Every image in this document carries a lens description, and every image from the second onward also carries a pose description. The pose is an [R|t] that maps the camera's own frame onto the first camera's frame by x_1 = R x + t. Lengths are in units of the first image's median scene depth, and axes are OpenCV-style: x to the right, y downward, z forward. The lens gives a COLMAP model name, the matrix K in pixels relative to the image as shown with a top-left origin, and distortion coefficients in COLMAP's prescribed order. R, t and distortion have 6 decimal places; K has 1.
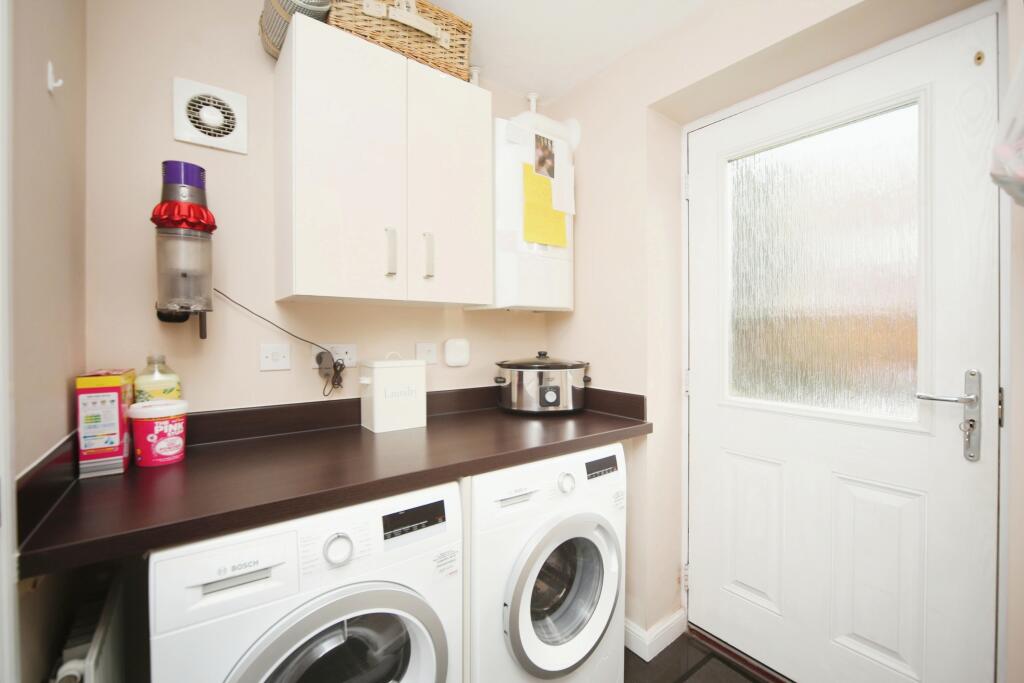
lens RADIAL K [[434.2, 0, 512.0], [0, 434.2, 341.5], [0, 0, 1]] dist [-0.001030, -0.000009]
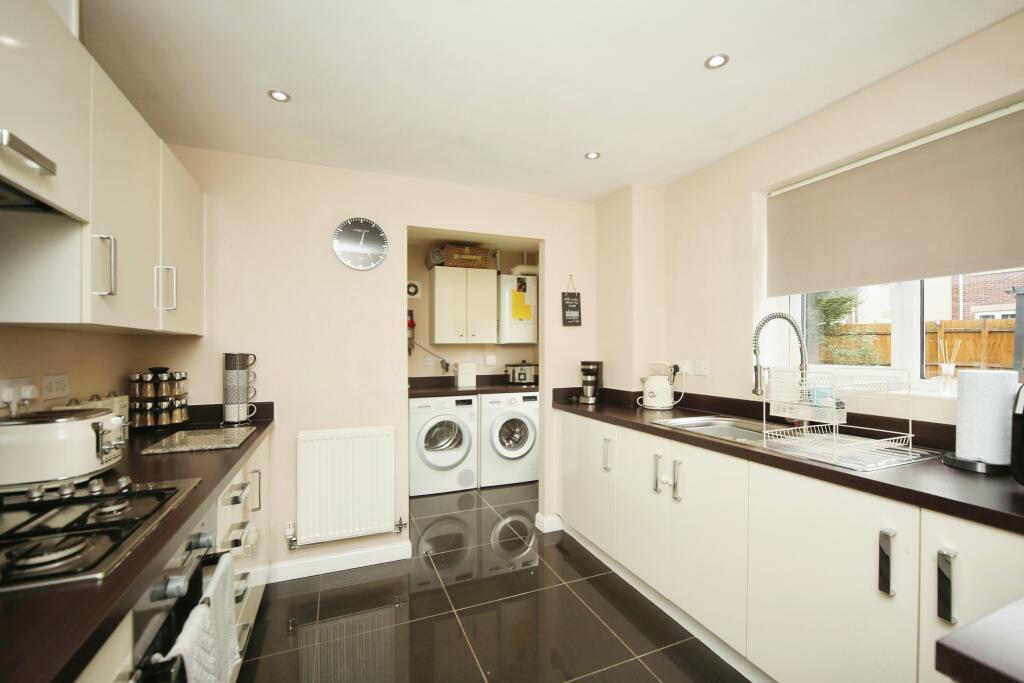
lens RADIAL K [[434.2, 0, 512.0], [0, 434.2, 341.5], [0, 0, 1]] dist [-0.001030, -0.000009]
pose [[0.966861, -0.007694, -0.255187, 0.704963], [0.000801, 0.999632, -0.027104, -0.017029], [0.255302, 0.026001, 0.966512, -1.576067]]
